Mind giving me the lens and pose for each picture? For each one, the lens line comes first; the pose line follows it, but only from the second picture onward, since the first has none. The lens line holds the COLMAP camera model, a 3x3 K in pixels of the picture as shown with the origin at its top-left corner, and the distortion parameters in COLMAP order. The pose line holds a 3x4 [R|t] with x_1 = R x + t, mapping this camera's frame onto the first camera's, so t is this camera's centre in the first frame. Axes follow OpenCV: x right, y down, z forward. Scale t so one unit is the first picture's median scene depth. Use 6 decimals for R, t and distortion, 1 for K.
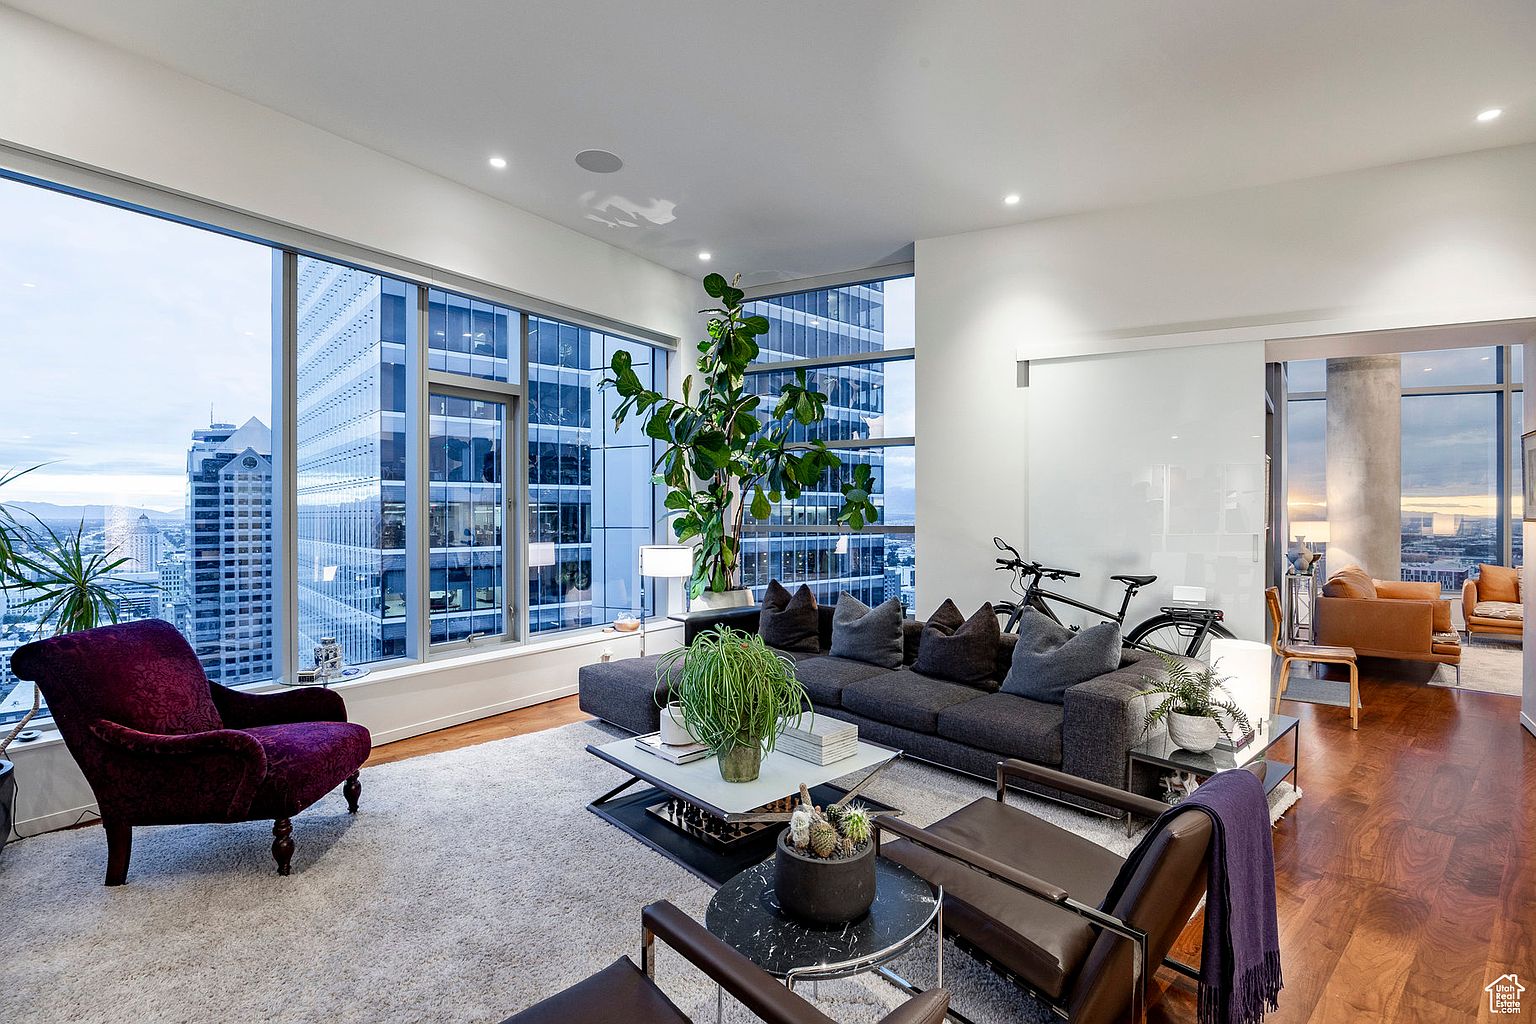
lens RADIAL K [[719.3, 0, 777.8], [0, 719.3, 515.0], [0, 0, 1]] dist [-0.002853, -0.001208]
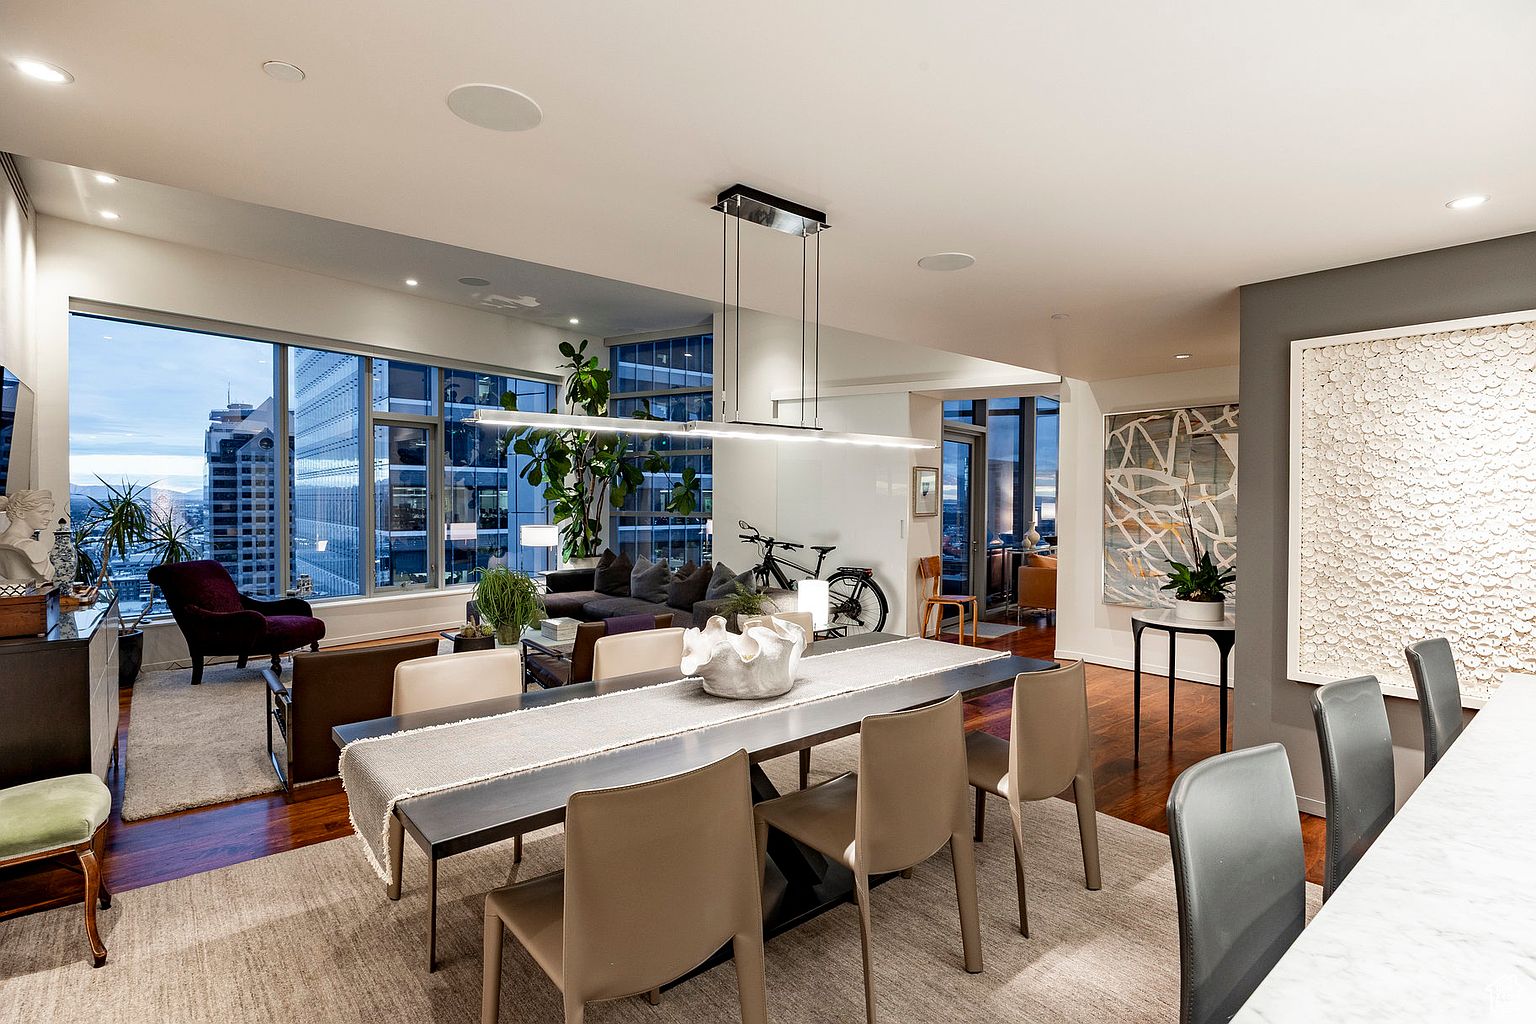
lens RADIAL K [[743.6, 0, 768.0], [0, 743.6, 512.0], [0, 0, 1]] dist [-0.000546, -0.000407]
pose [[0.999138, 0.007479, -0.040836, 0.410386], [-0.006808, 0.999840, 0.016544, -0.013385], [0.040953, -0.016252, 0.999029, -0.542975]]
